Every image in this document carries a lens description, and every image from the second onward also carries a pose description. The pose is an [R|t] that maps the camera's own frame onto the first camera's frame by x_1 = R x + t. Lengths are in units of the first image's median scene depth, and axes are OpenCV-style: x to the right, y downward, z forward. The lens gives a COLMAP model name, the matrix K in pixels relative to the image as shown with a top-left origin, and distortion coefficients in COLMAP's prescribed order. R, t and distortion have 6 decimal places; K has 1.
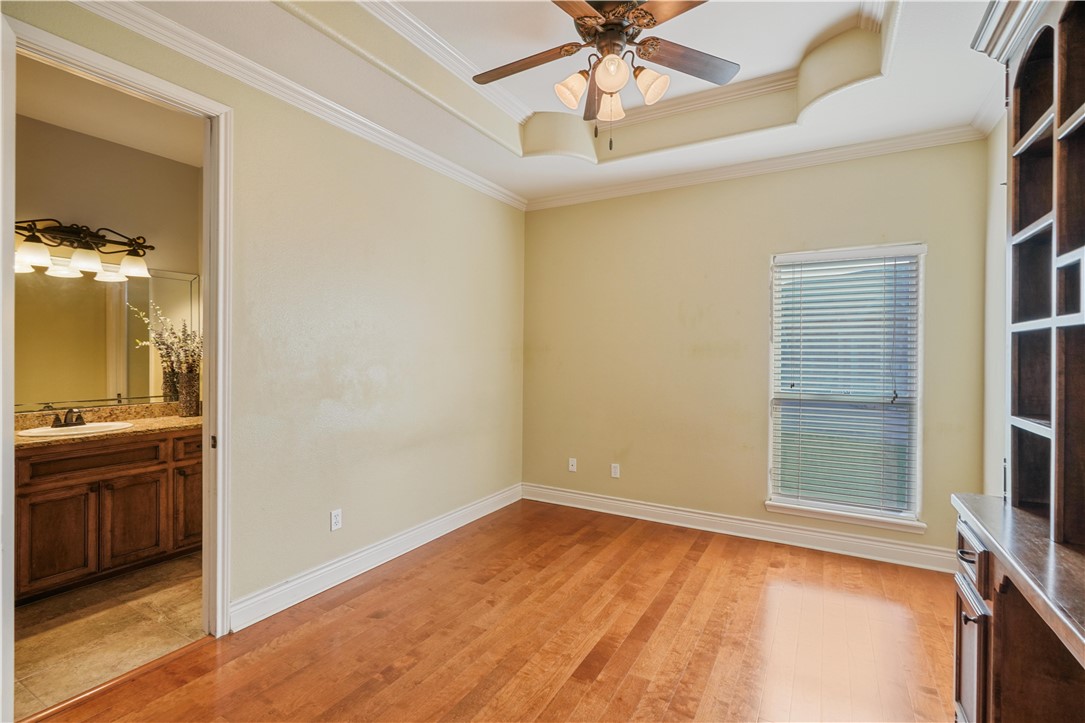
lens RADIAL K [[498.0, 0, 540.8], [0, 498.0, 360.8], [0, 0, 1]] dist [0.001760, -0.000325]
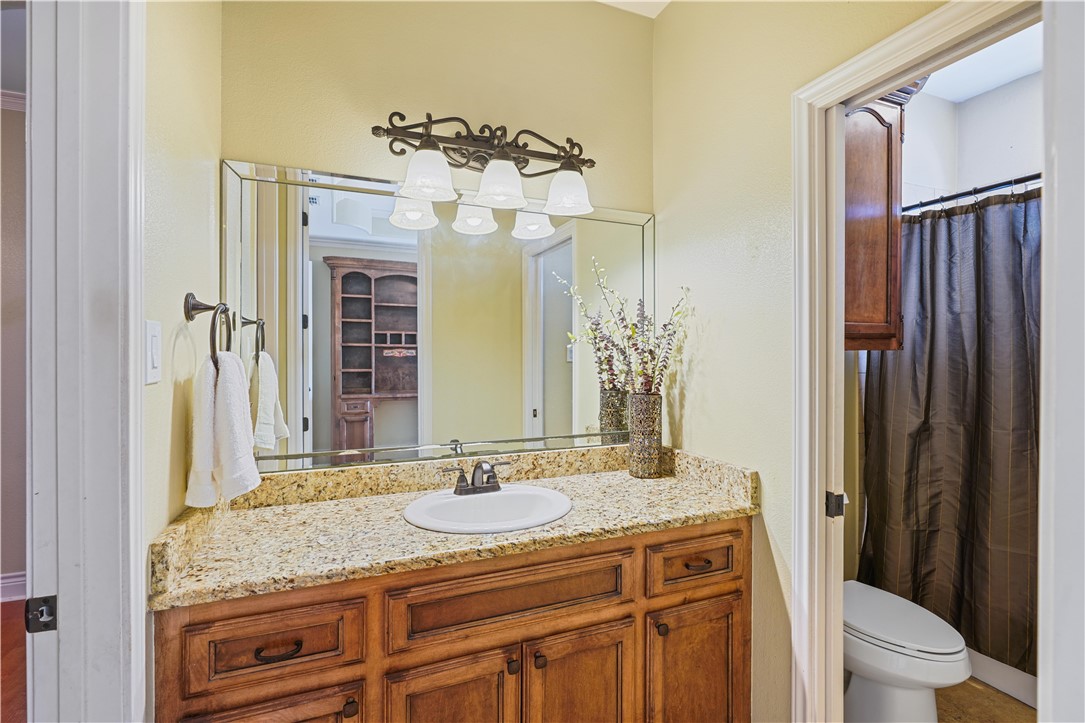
lens RADIAL K [[498.0, 0, 543.9], [0, 498.0, 361.1], [0, 0, 1]] dist [0.001760, -0.000325]
pose [[0.788537, -0.002232, -0.614983, -0.533979], [0.000858, 0.999996, -0.002528, -0.010348], [0.614986, 0.001466, 0.788536, 0.592326]]
